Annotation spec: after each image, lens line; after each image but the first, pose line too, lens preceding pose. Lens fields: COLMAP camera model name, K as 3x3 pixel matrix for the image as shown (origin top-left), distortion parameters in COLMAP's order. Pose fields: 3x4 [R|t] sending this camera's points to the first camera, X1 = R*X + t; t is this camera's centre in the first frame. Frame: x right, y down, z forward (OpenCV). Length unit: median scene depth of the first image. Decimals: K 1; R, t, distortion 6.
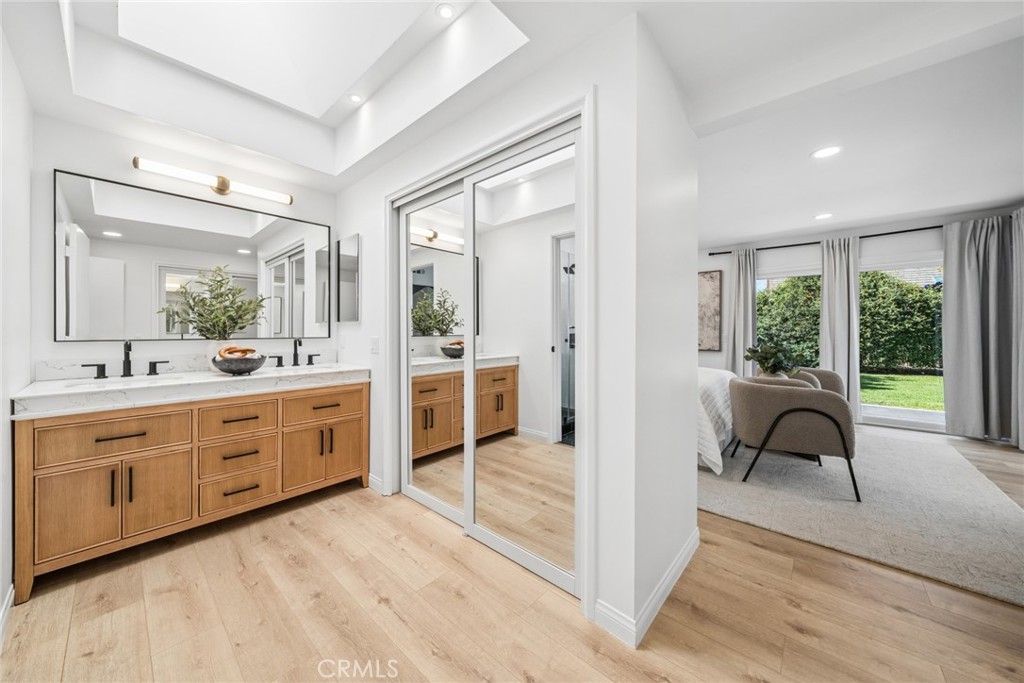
lens RADIAL K [[353.4, 0, 510.0], [0, 353.4, 338.2], [0, 0, 1]] dist [-0.001049, -0.000043]
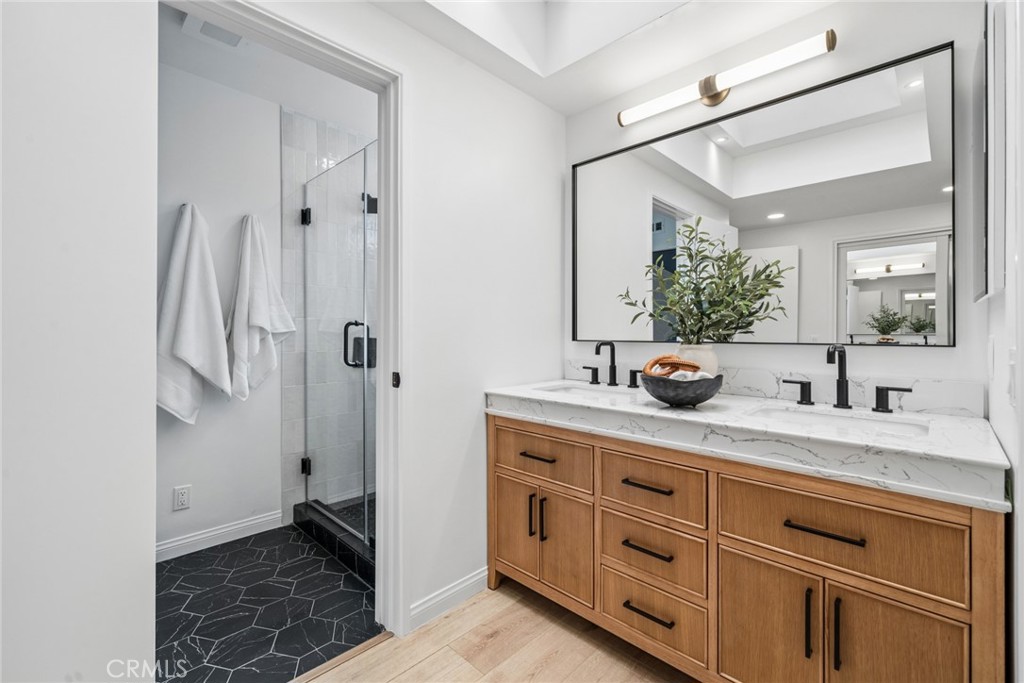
lens RADIAL K [[445.1, 0, 512.6], [0, 445.1, 325.7], [0, 0, 1]] dist [-0.000277, -0.000029]
pose [[-0.046845, -0.010811, -0.998844, -0.041925], [-0.021252, 0.999726, -0.009824, -0.014519], [0.998676, 0.020767, -0.047062, 0.817155]]
